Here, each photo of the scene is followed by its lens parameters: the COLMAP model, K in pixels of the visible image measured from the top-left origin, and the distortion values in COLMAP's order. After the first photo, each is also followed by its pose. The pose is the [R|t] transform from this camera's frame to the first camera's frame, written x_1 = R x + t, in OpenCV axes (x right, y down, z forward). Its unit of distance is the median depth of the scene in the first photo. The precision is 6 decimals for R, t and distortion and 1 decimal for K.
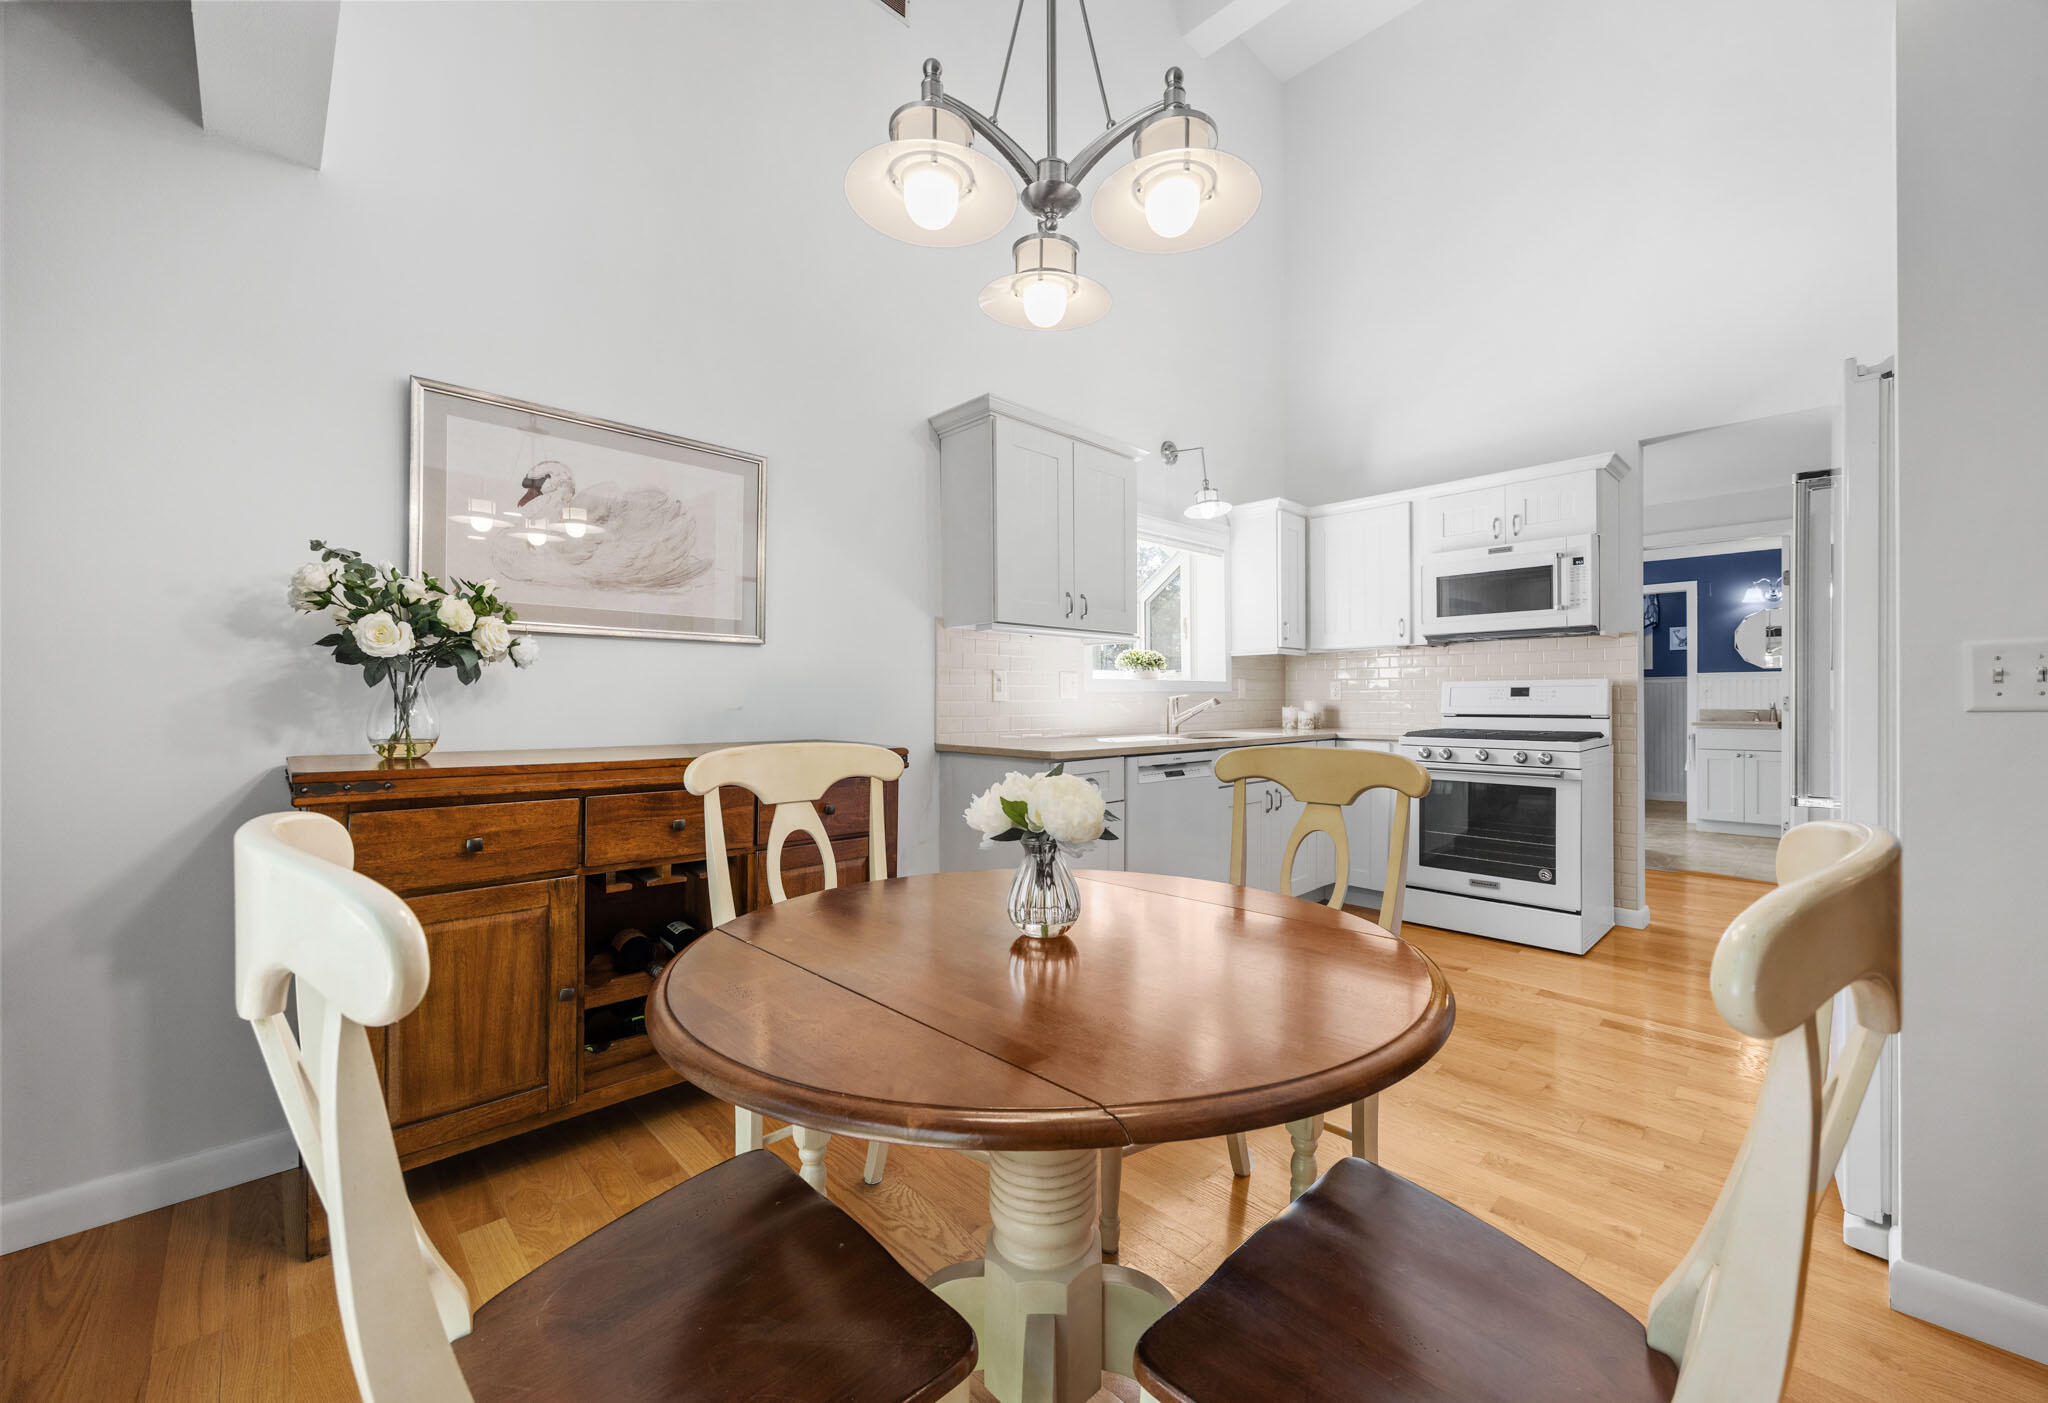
lens RADIAL K [[814.4, 0, 1062.6], [0, 814.4, 702.2], [0, 0, 1]] dist [0.000080, 0.000016]
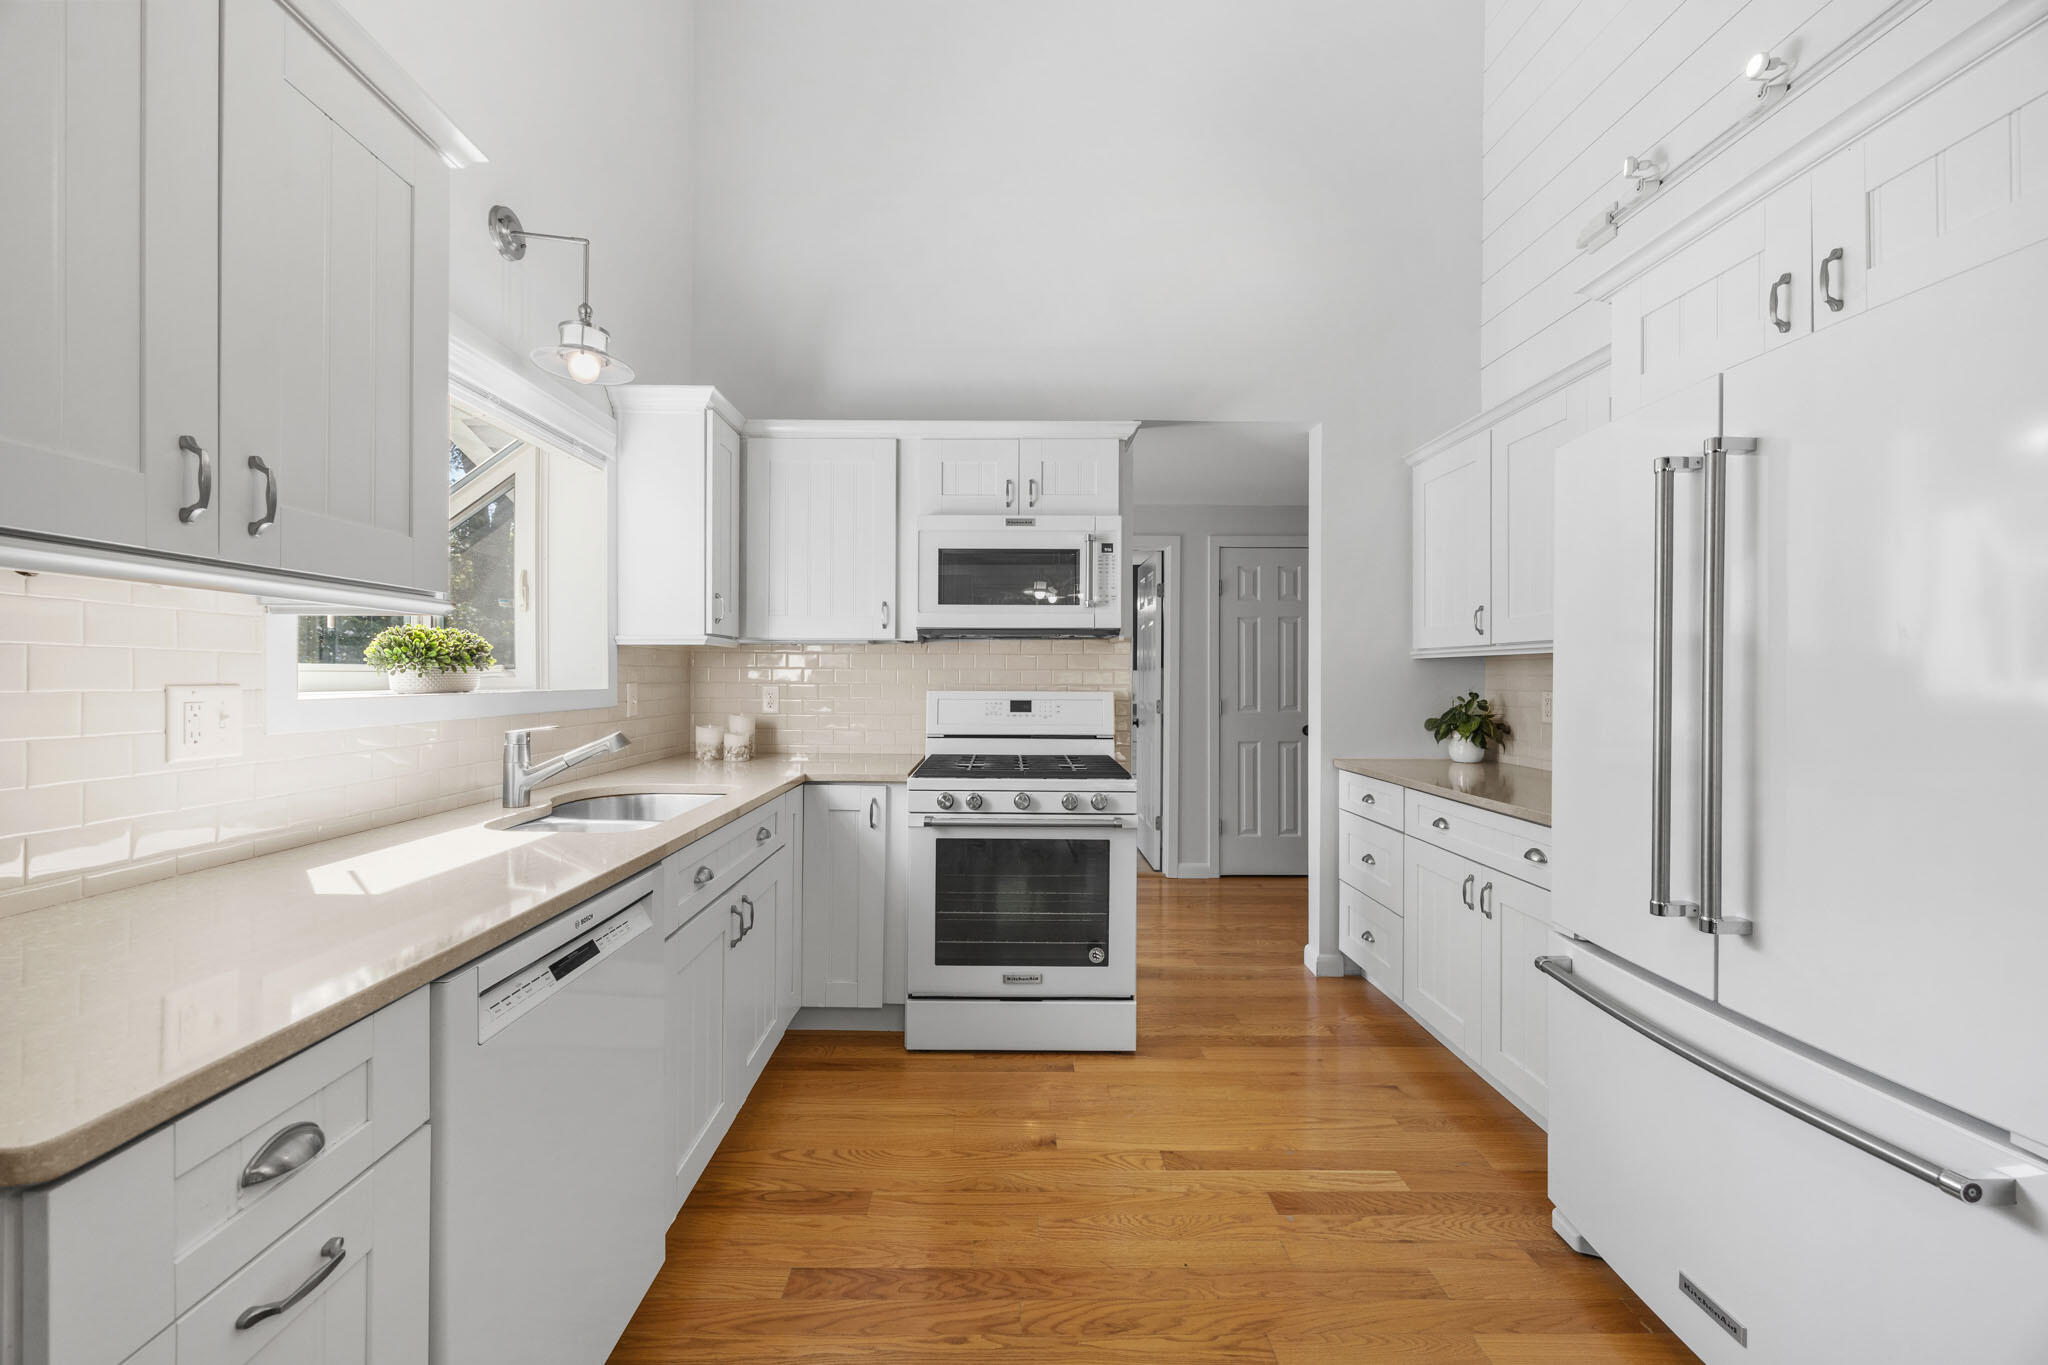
lens RADIAL K [[780.7, 0, 1001.8], [0, 780.7, 679.5], [0, 0, 1]] dist [-0.001278, 0.000072]
pose [[0.715377, 0.006071, 0.698713, 0.017823], [-0.007446, 0.999972, -0.001065, -0.039088], [-0.698699, -0.004441, 0.715402, 0.486913]]
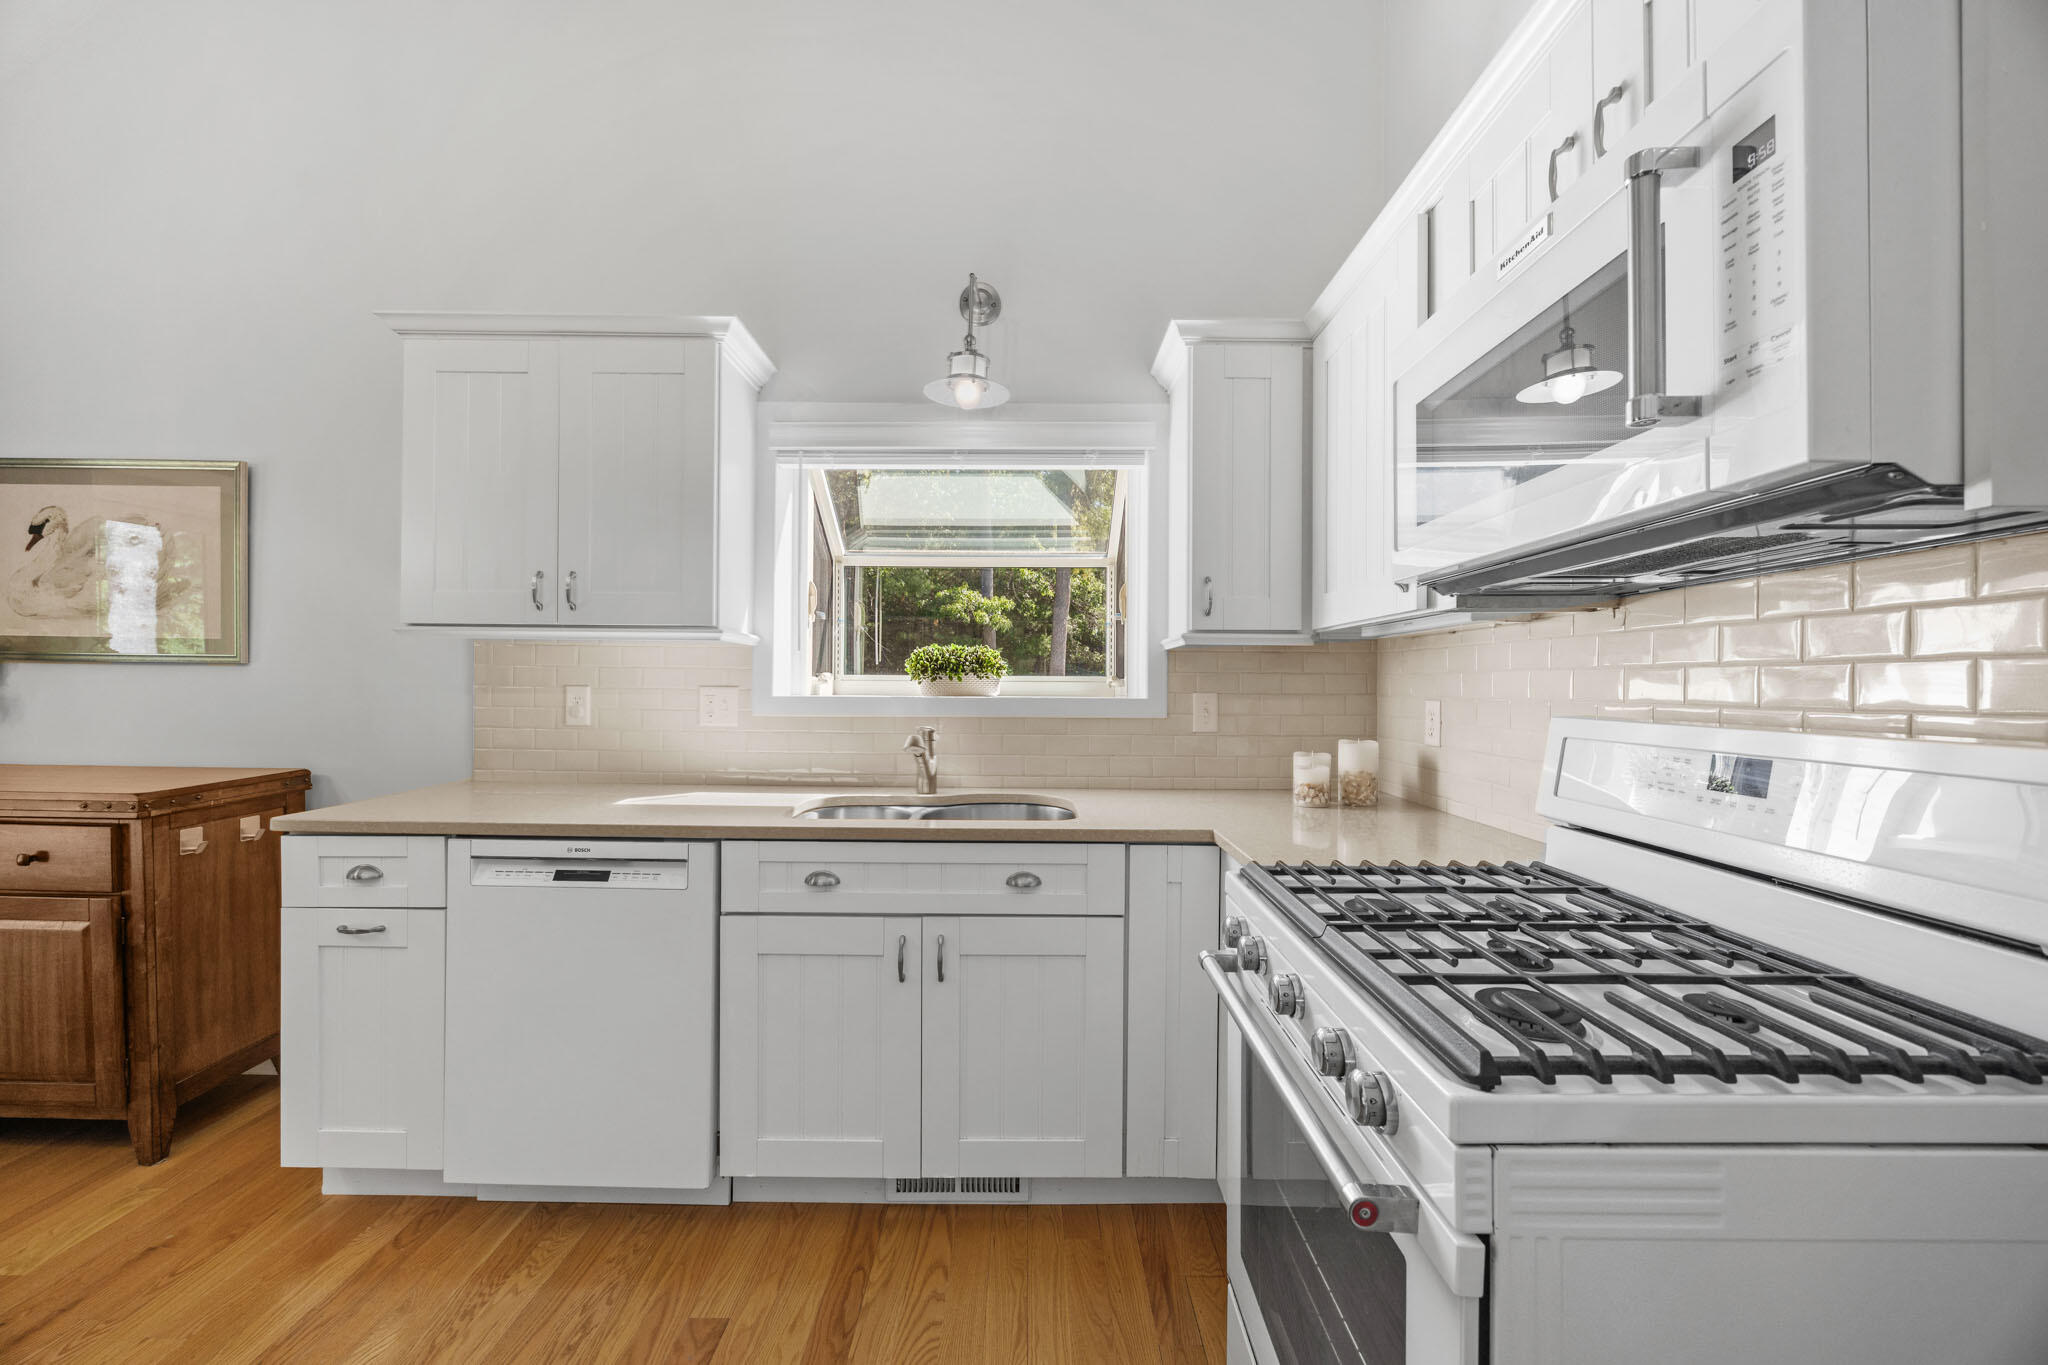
lens RADIAL K [[775.5, 0, 1030.6], [0, 775.5, 681.2], [0, 0, 1]] dist [-0.003994, -0.000407]
pose [[0.699252, 0.006634, -0.714845, 0.604595], [-0.011141, 0.999937, -0.001619, -0.040298], [0.714789, 0.009096, 0.699281, 0.698127]]
